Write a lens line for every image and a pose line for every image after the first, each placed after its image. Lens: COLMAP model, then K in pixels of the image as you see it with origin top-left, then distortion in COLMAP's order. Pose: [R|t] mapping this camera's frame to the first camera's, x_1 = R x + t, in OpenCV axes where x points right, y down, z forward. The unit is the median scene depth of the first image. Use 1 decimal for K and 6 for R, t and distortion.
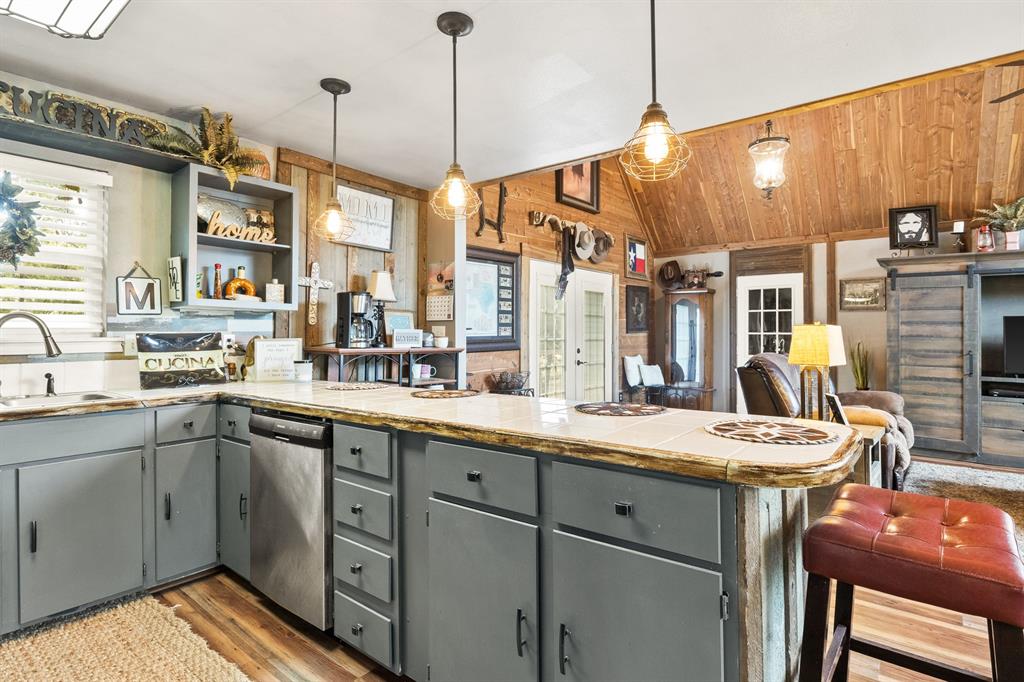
lens RADIAL K [[520.6, 0, 514.4], [0, 520.6, 325.6], [0, 0, 1]] dist [-0.011939, 0.001690]
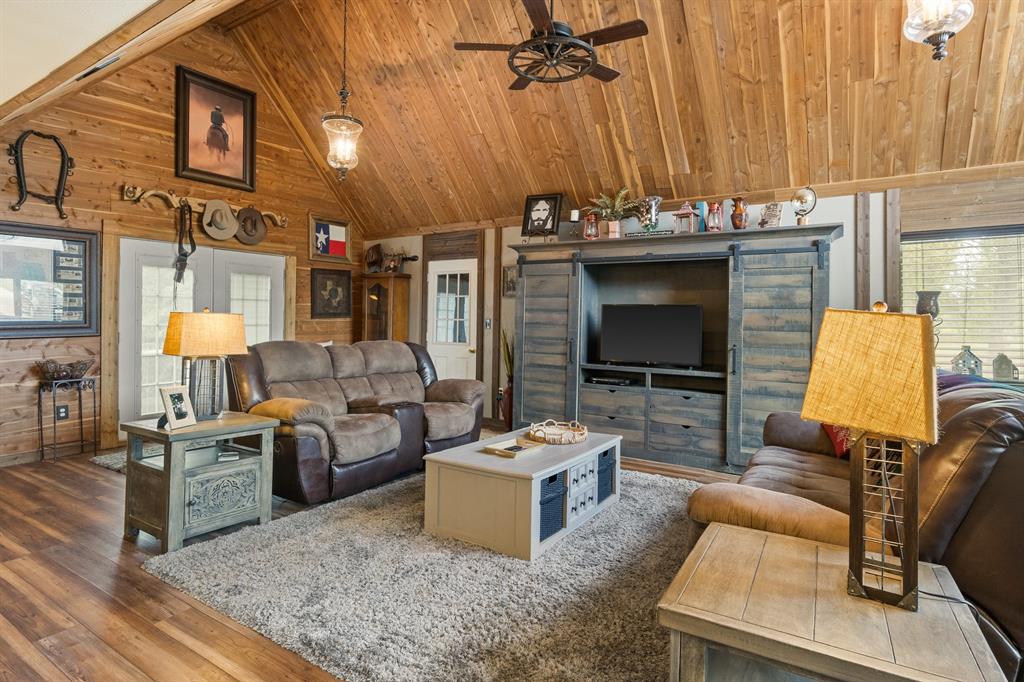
lens RADIAL K [[520.6, 0, 510.2], [0, 520.6, 312.4], [0, 0, 1]] dist [-0.011939, 0.001690]
pose [[0.992289, 0.007242, 0.123737, 0.601644], [-0.008157, 0.999943, 0.006896, -0.007368], [-0.123680, -0.007852, 0.992291, 0.005223]]
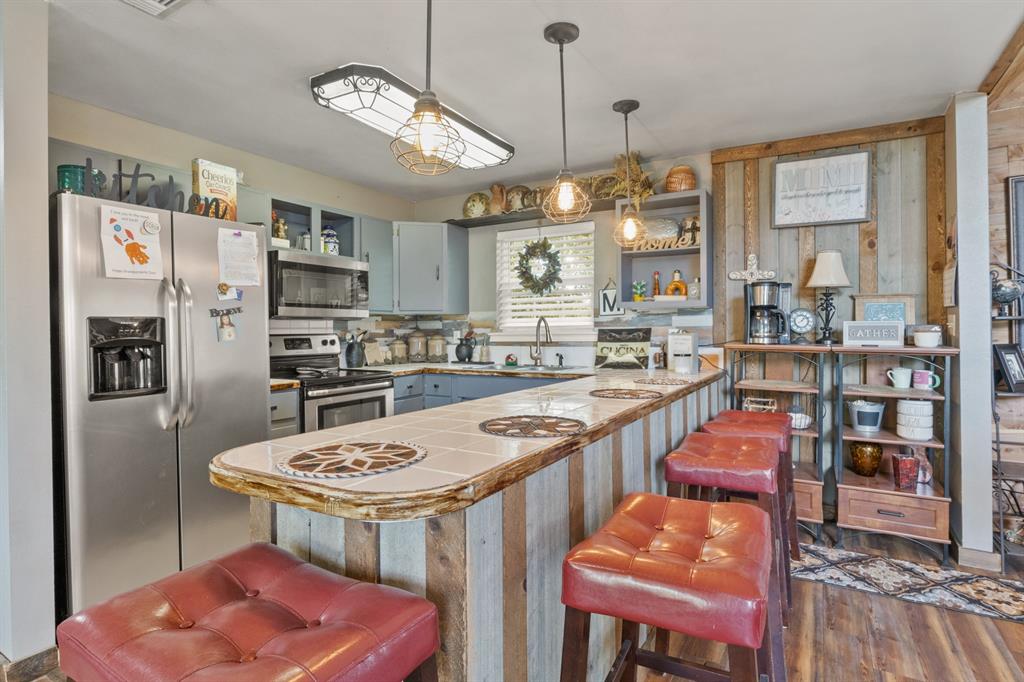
lens RADIAL K [[520.6, 0, 510.1], [0, 520.6, 327.7], [0, 0, 1]] dist [-0.011939, 0.001690]
pose [[0.154211, 0.002376, -0.988035, 0.328429], [0.028607, 0.999567, 0.006869, -0.002639], [0.987624, -0.029324, 0.154076, 0.263499]]
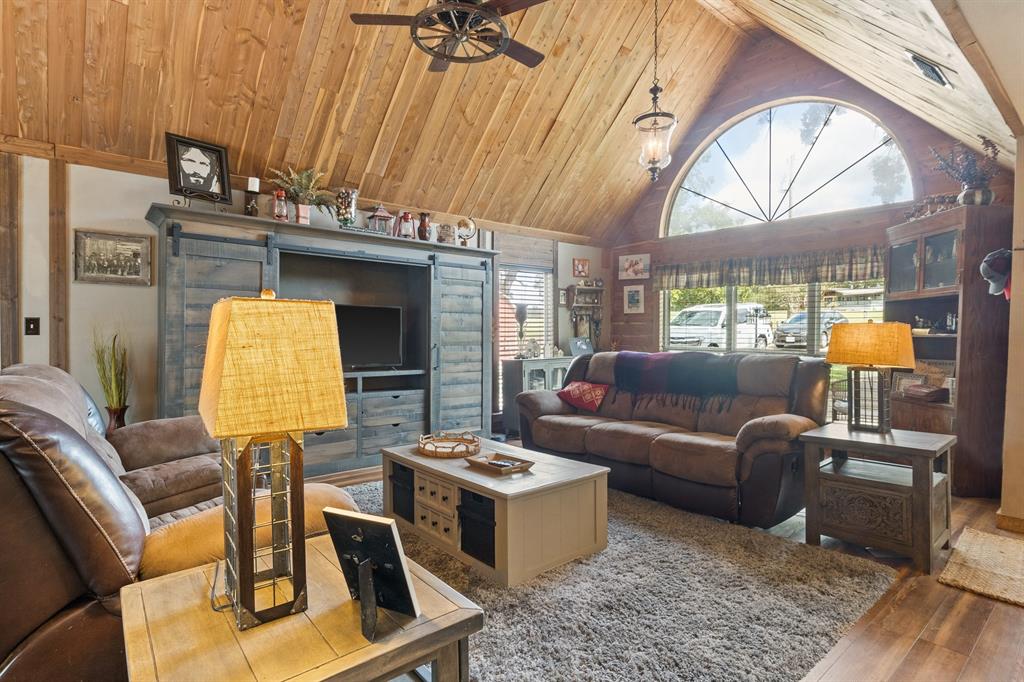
lens RADIAL K [[520.6, 0, 514.1], [0, 520.6, 335.5], [0, 0, 1]] dist [-0.011939, 0.001690]
pose [[0.190976, -0.018058, 0.981429, 0.165963], [-0.029215, 0.999283, 0.024072, 0.004817], [-0.981160, -0.033269, 0.190311, 0.455001]]
